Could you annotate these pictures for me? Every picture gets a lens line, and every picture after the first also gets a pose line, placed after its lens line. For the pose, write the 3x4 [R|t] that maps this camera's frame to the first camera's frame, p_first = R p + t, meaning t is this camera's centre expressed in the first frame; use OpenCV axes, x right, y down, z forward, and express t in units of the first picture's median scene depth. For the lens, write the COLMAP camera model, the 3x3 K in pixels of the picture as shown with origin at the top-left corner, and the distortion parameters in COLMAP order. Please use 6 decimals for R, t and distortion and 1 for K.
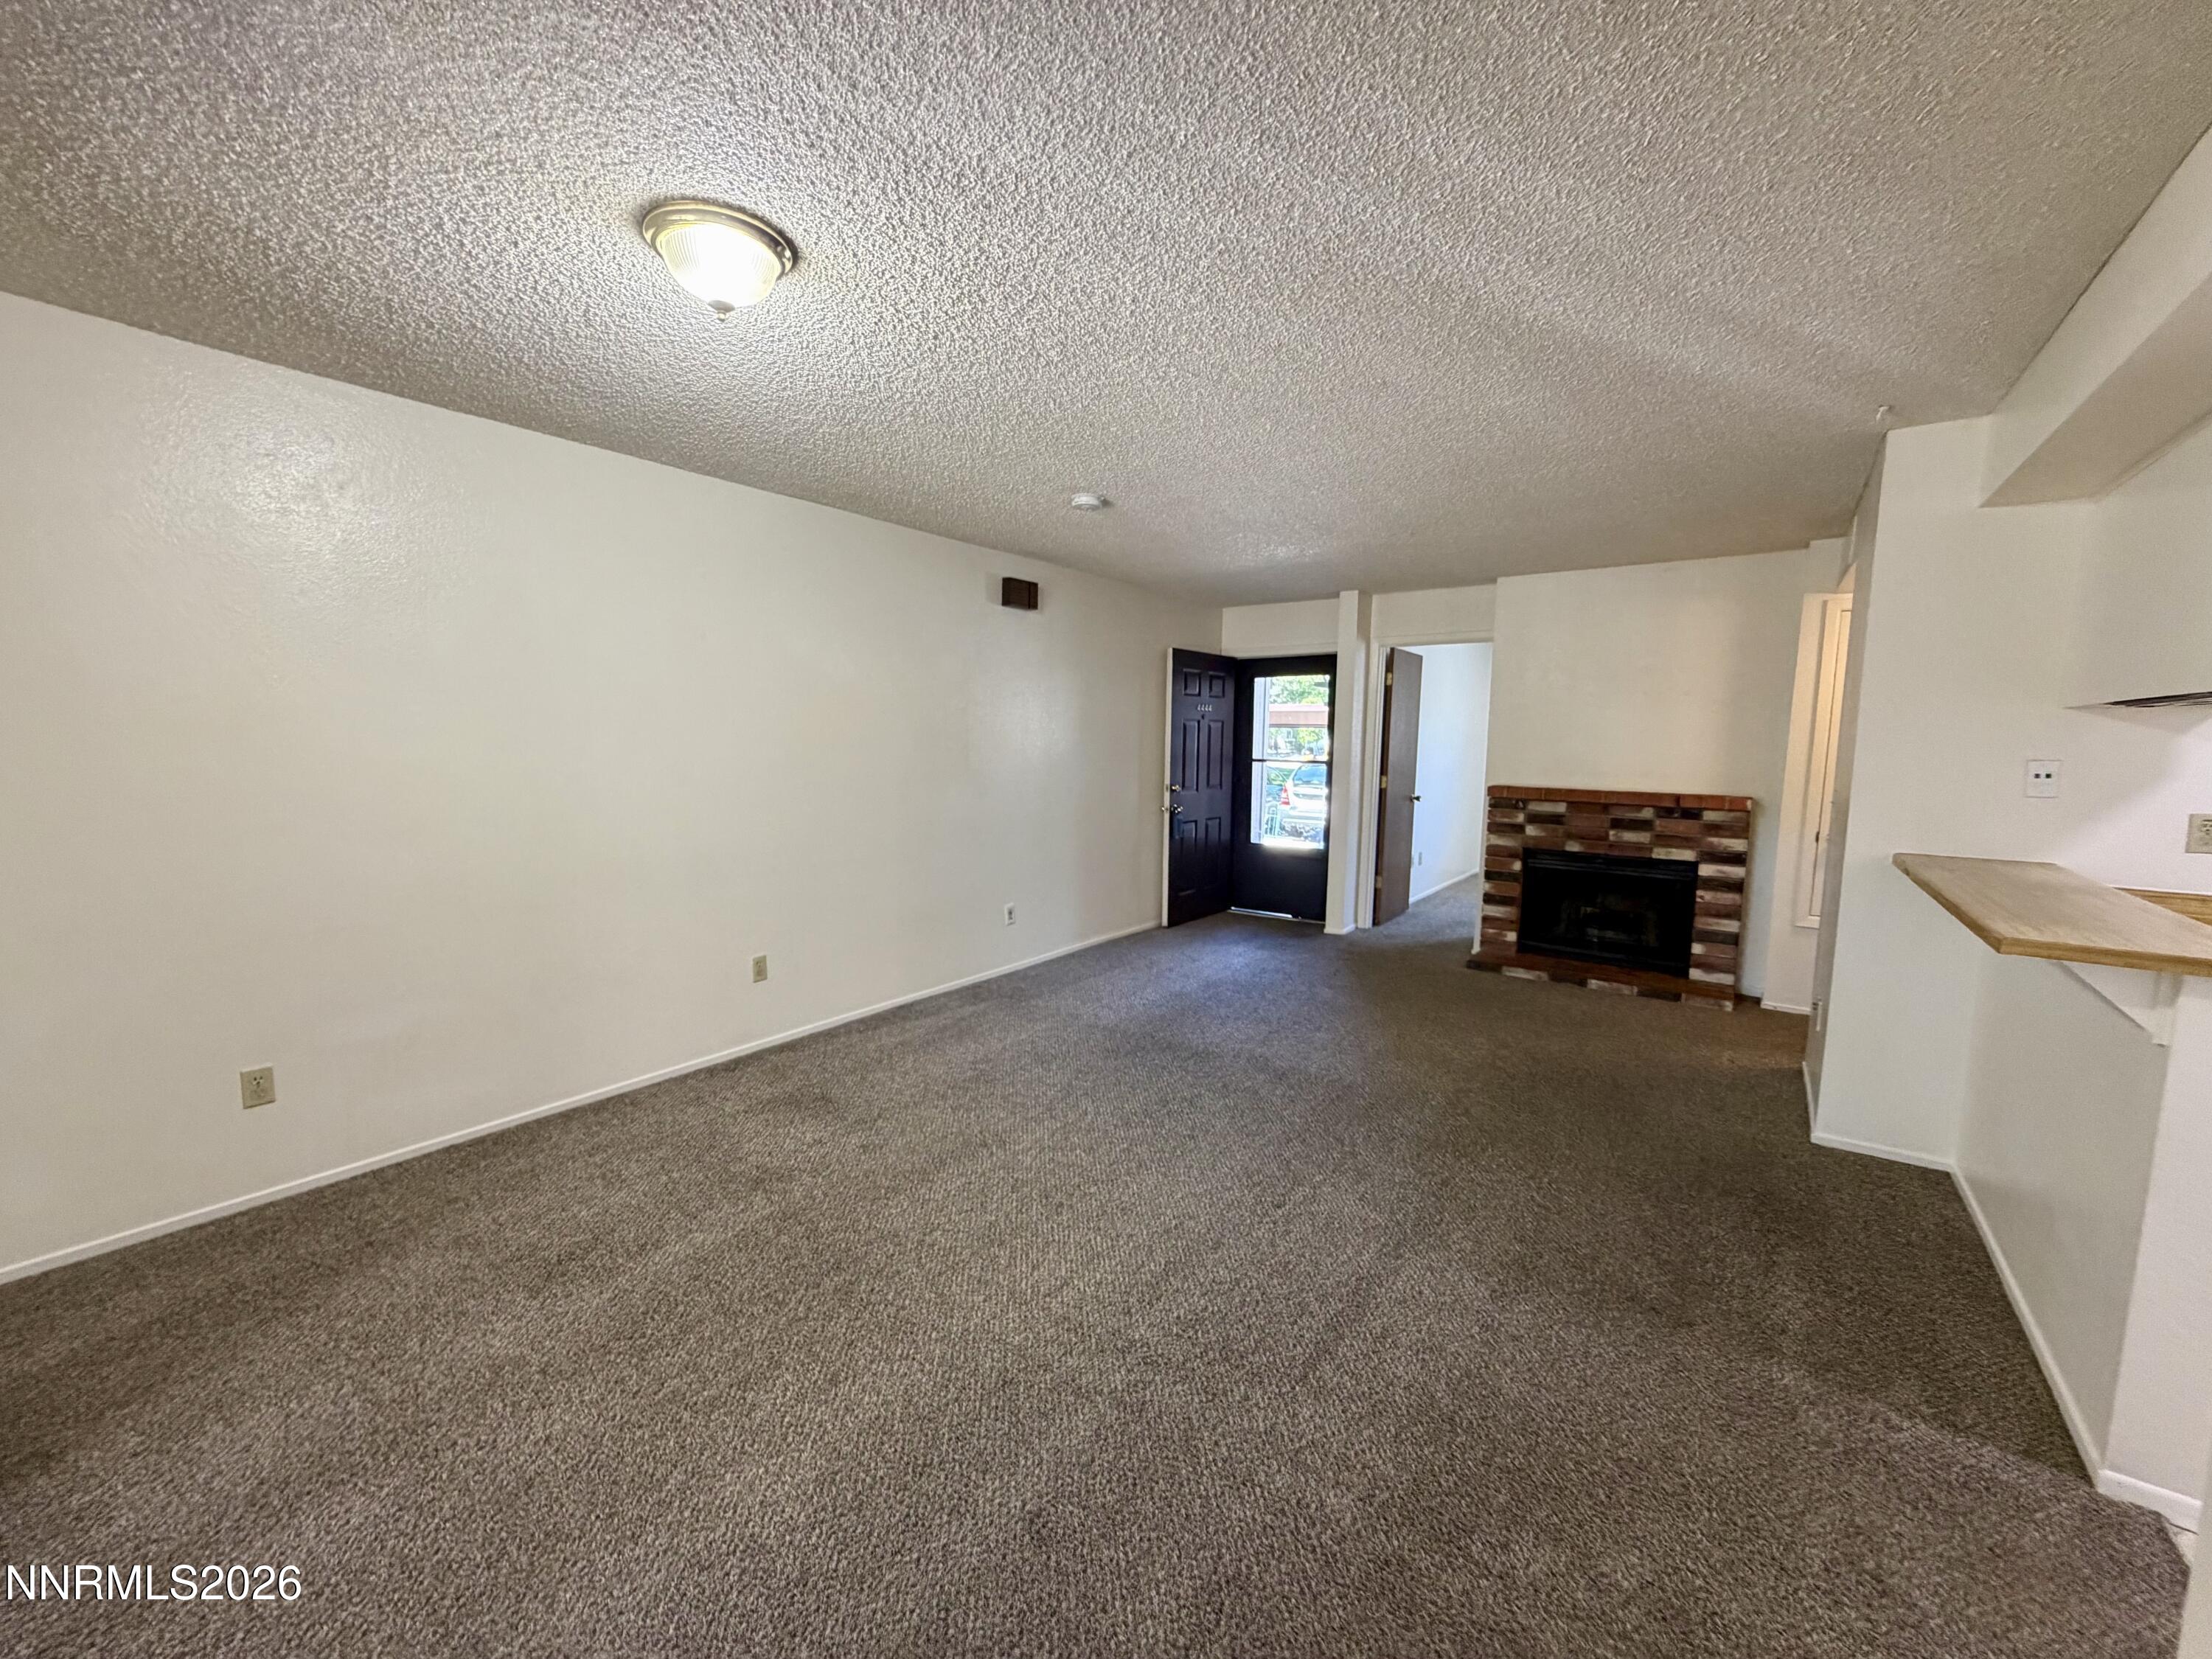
lens RADIAL K [[878.3, 0, 1100.1], [0, 878.3, 837.5], [0, 0, 1]] dist [-0.002997, 0.000361]
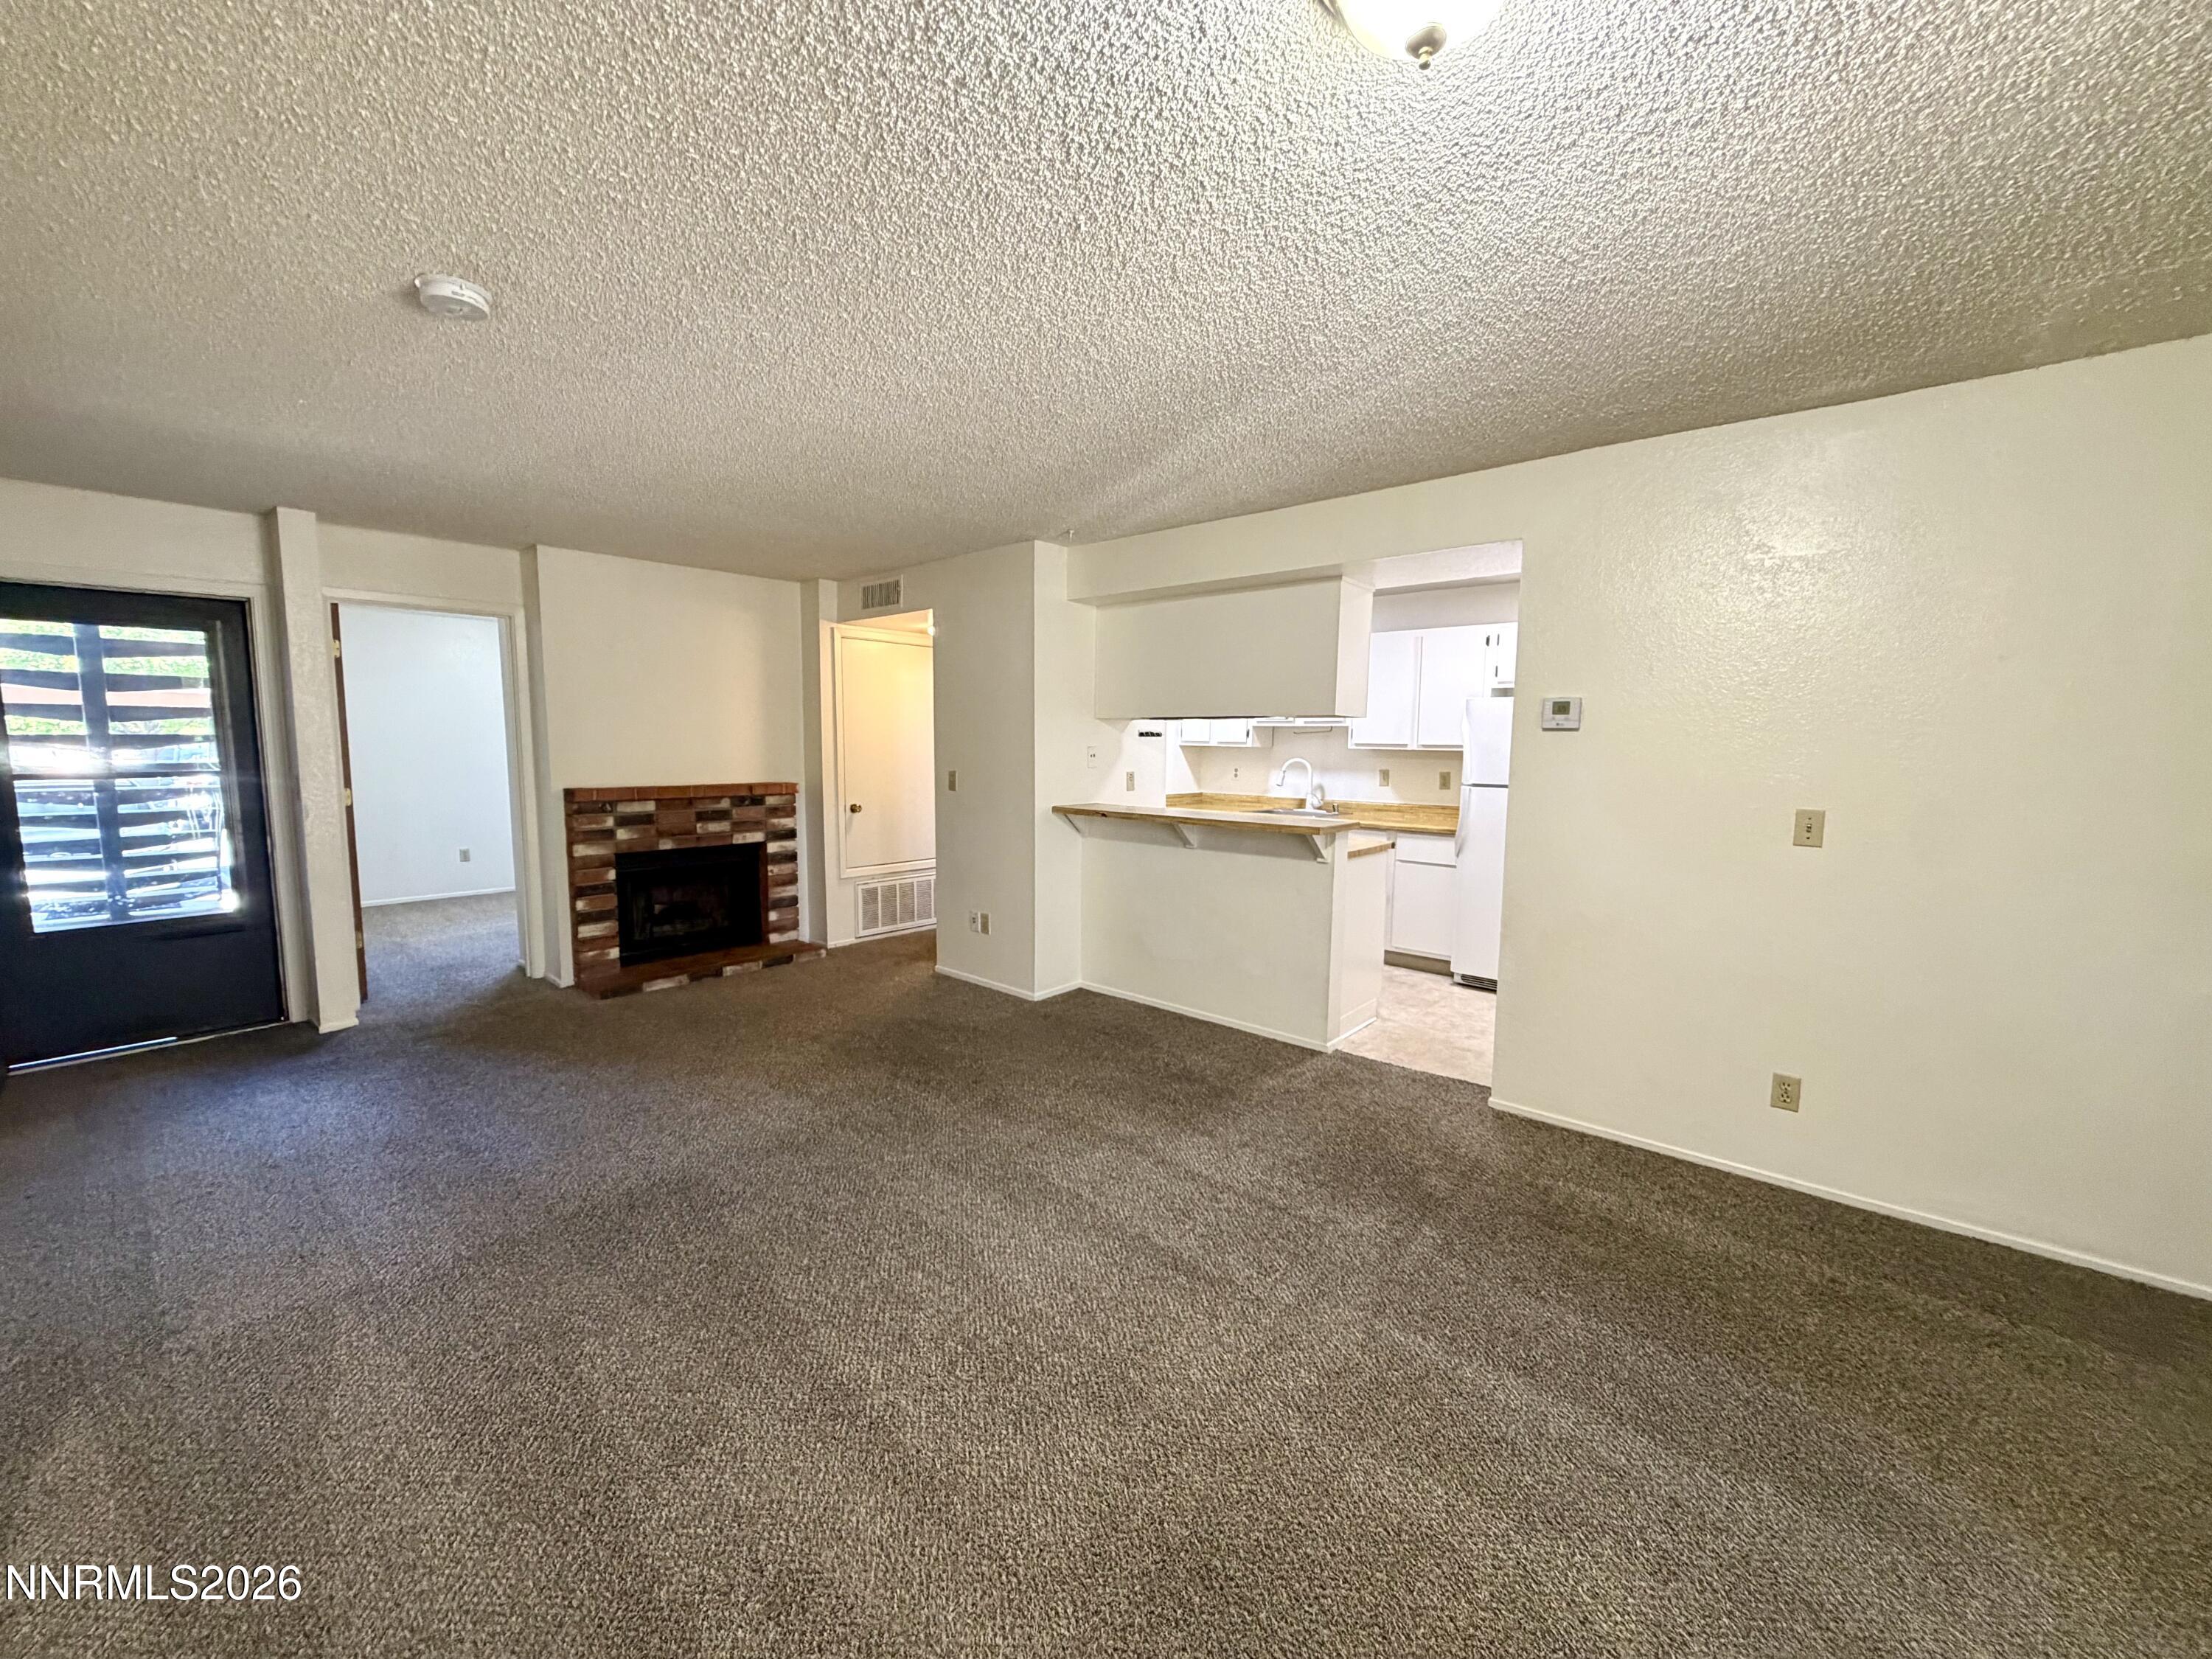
lens RADIAL K [[878.3, 0, 1099.7], [0, 878.3, 832.5], [0, 0, 1]] dist [-0.002997, 0.000361]
pose [[0.091362, -0.117002, 0.988920, -0.409156], [0.110360, 0.988146, 0.106715, -0.057572], [-0.989684, 0.099387, 0.103192, 0.444115]]
